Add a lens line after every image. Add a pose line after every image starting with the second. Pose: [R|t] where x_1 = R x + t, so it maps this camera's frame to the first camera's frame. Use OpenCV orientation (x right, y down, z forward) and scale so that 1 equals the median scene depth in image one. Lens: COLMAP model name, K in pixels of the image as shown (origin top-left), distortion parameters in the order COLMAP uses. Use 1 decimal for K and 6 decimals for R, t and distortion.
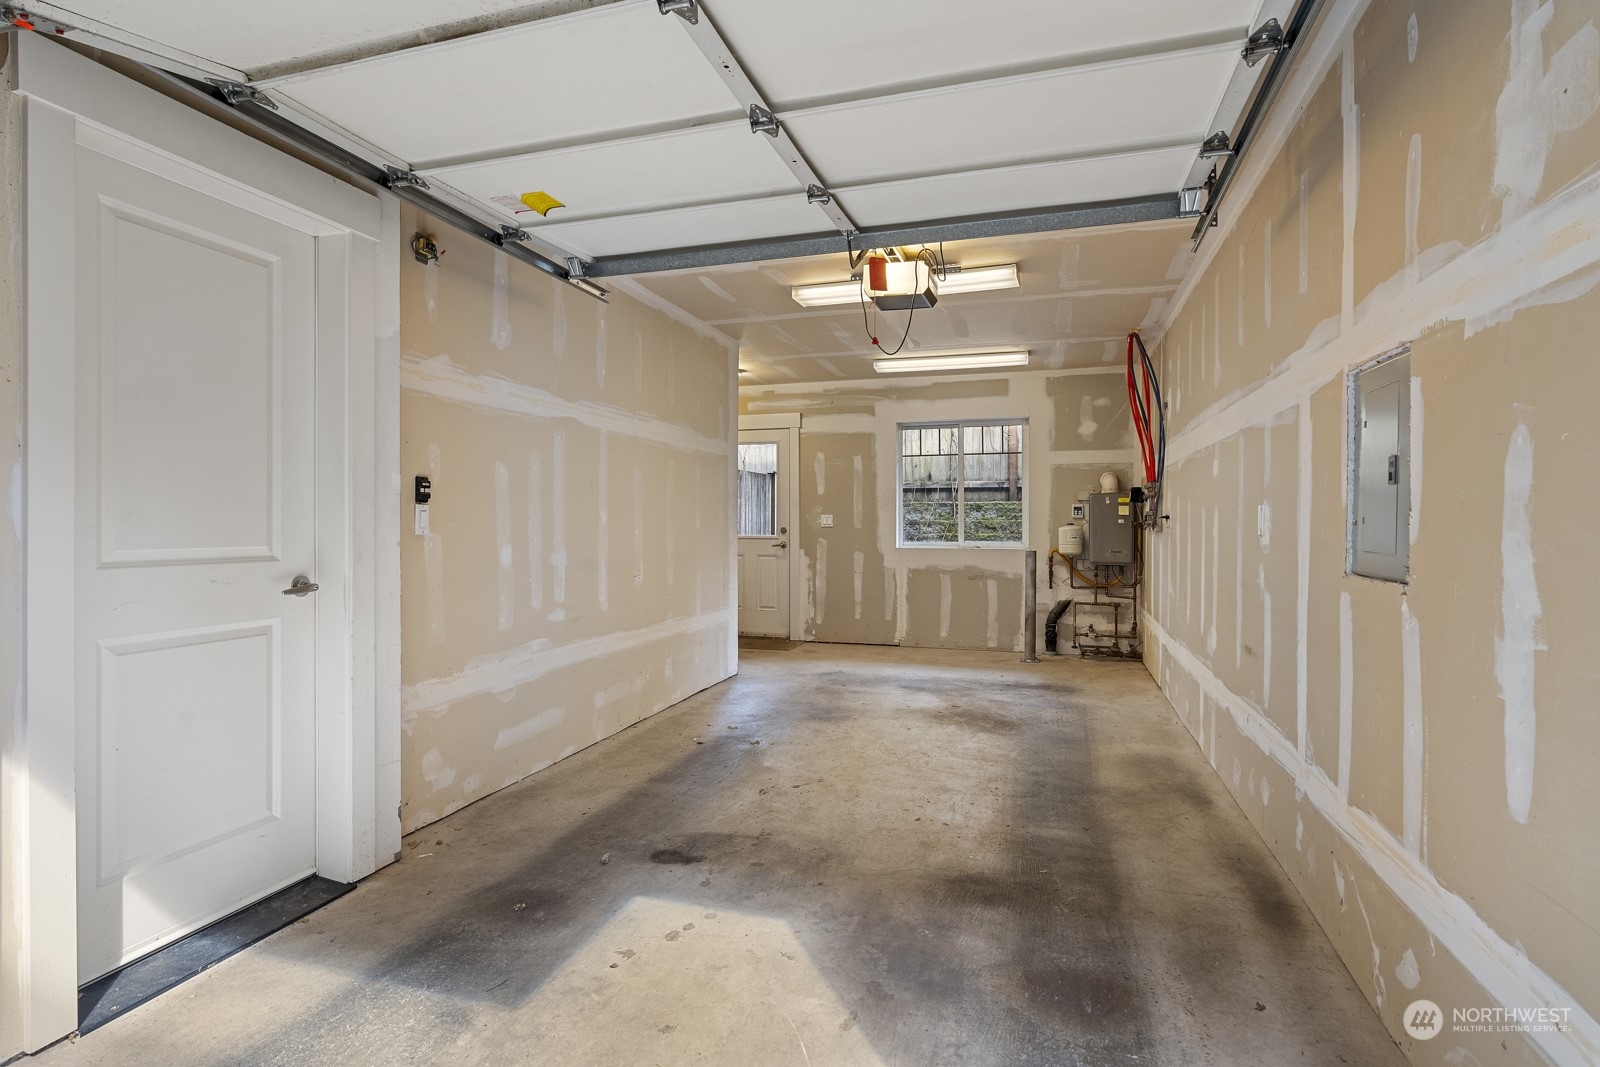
lens RADIAL K [[804.8, 0, 800.0], [0, 804.8, 533.5], [0, 0, 1]] dist [-0.005562, -0.000699]
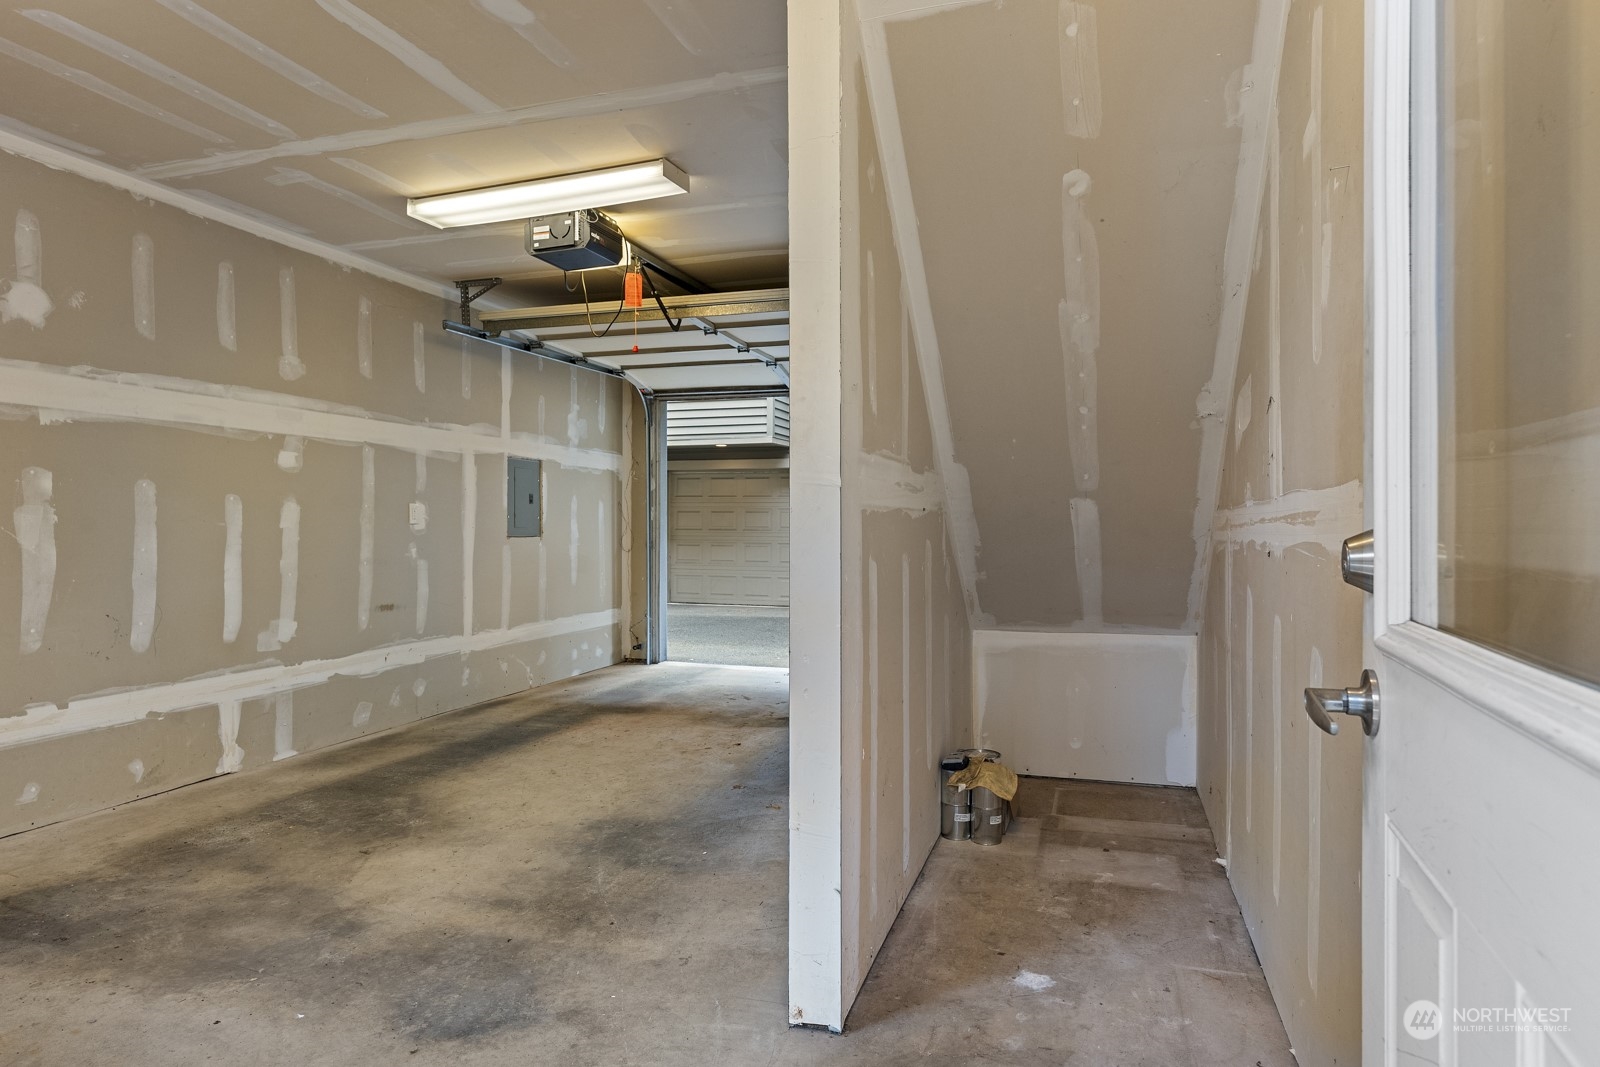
lens RADIAL K [[921.9, 0, 800.0], [0, 921.9, 533.5], [0, 0, 1]] dist [-0.000192, -0.000027]
pose [[-0.999907, -0.006233, 0.012155, -0.103971], [-0.005934, 0.999684, 0.024425, -0.014919], [-0.012303, 0.024350, -0.999628, 1.602768]]
